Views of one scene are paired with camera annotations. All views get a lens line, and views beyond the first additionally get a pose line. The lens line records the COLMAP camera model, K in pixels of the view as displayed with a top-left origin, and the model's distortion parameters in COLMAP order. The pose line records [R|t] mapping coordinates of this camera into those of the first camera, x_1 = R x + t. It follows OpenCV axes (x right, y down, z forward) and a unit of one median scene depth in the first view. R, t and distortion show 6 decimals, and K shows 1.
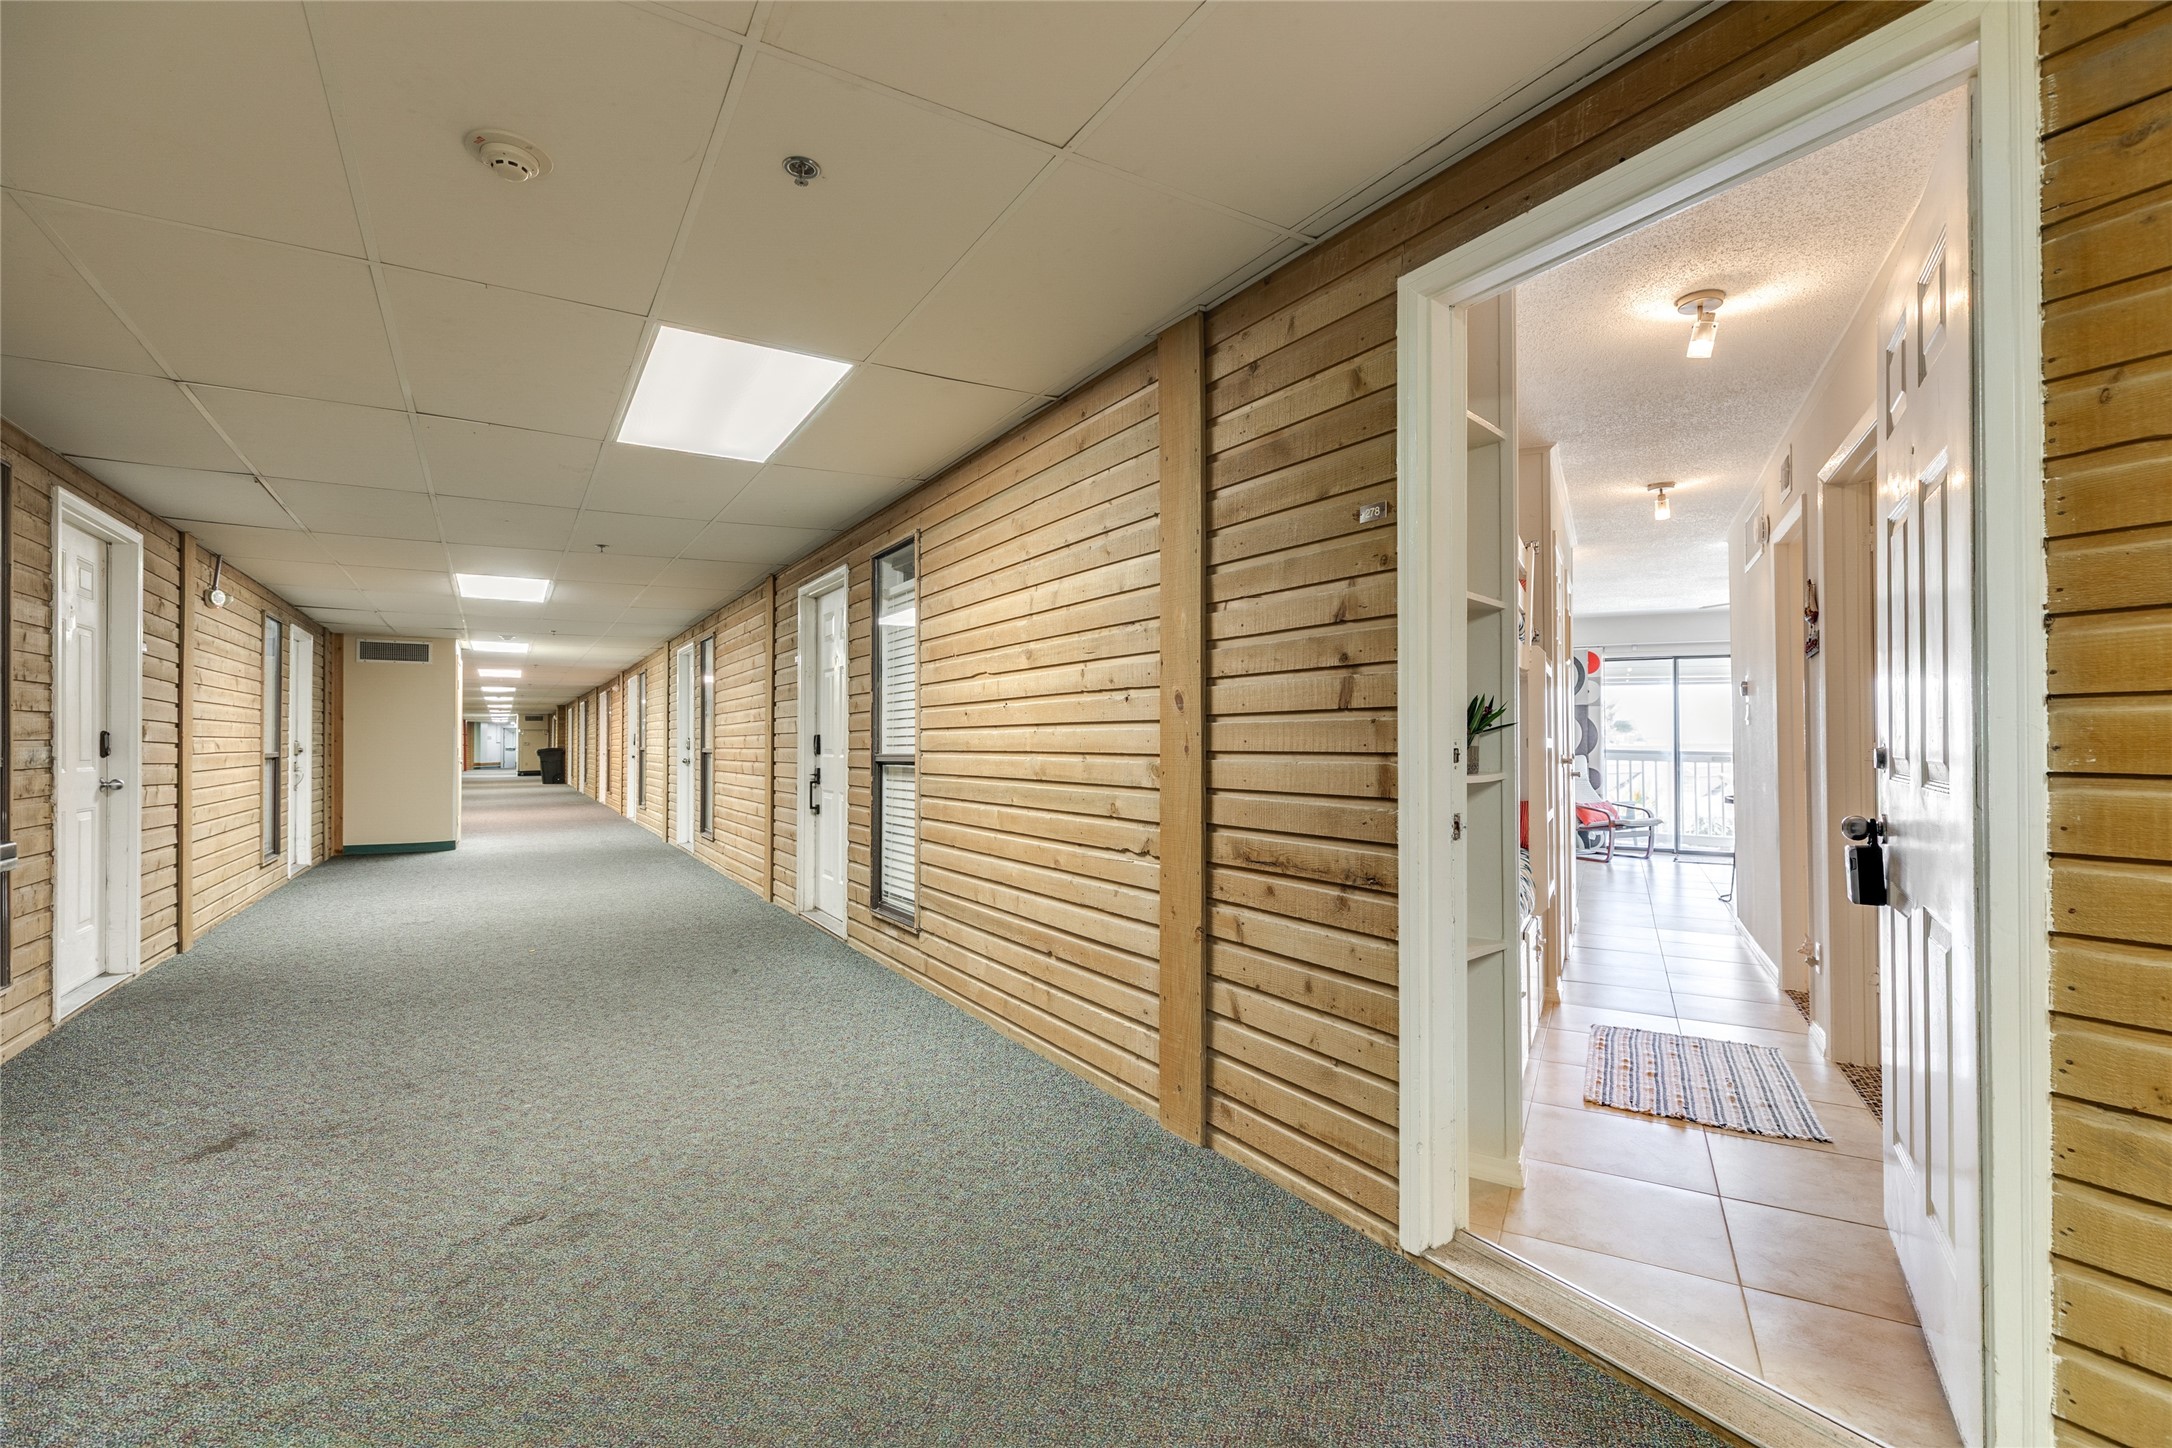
lens RADIAL K [[975.2, 0, 1084.5], [0, 975.2, 731.8], [0, 0, 1]] dist [0.012827, 0.000269]
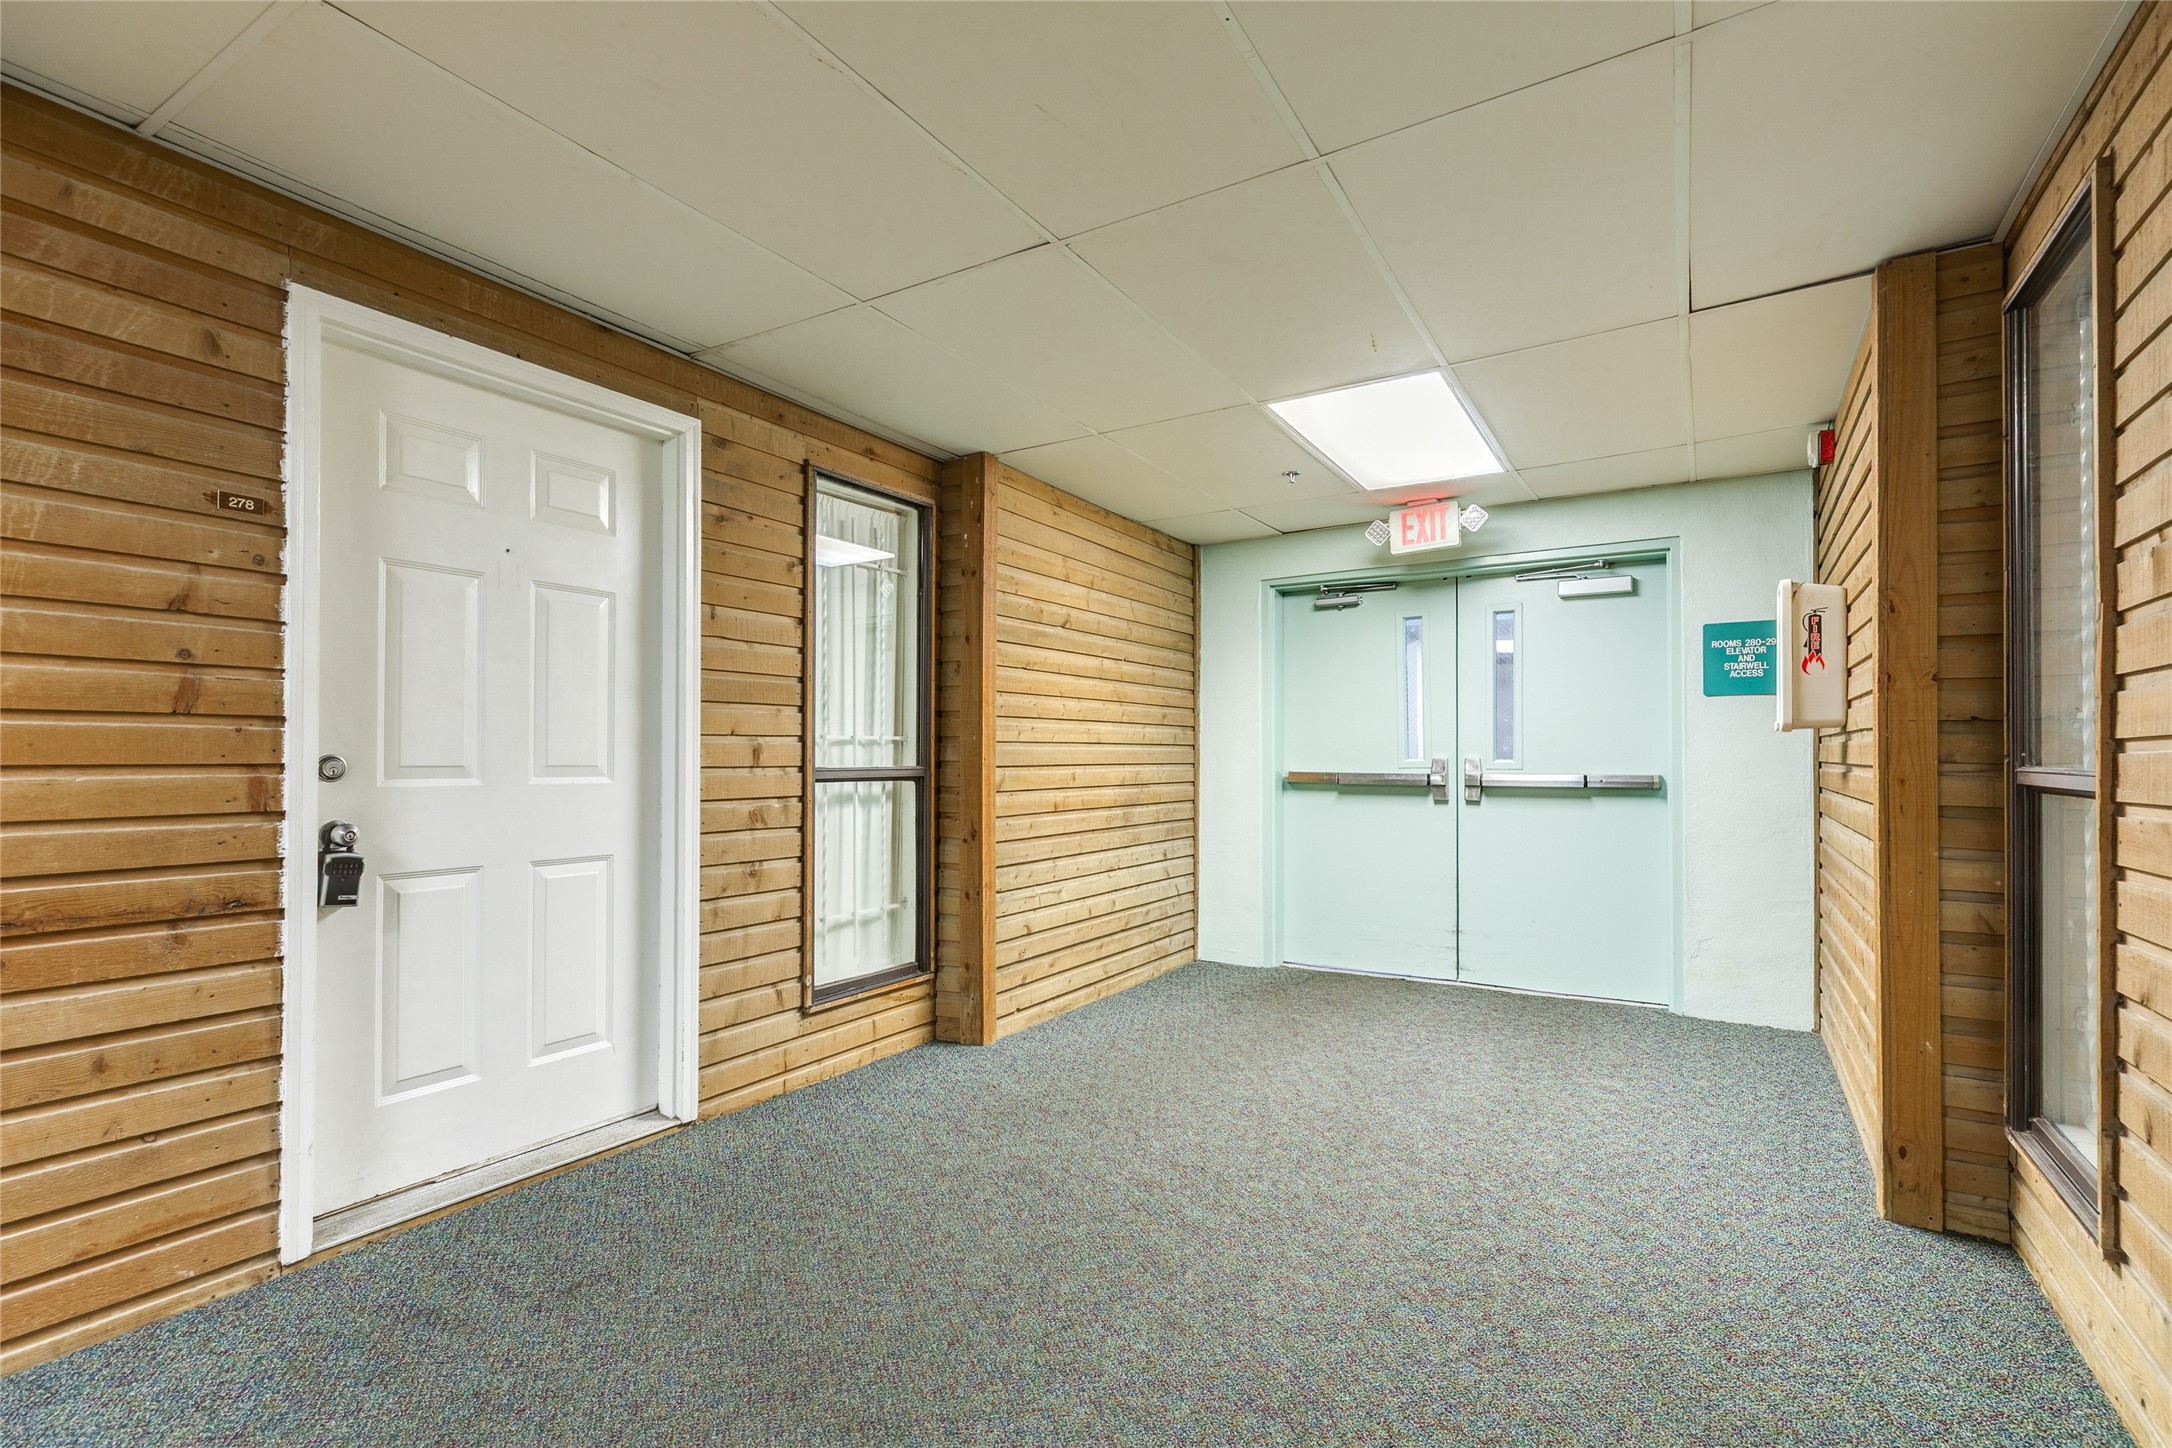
lens RADIAL K [[975.2, 0, 1085.5], [0, 975.2, 738.8], [0, 0, 1]] dist [0.012827, 0.000269]
pose [[-0.446147, 0.013865, 0.894852, -0.871294], [-0.009141, 0.999757, -0.020048, 0.008771], [-0.894913, -0.017124, -0.445912, 0.683407]]
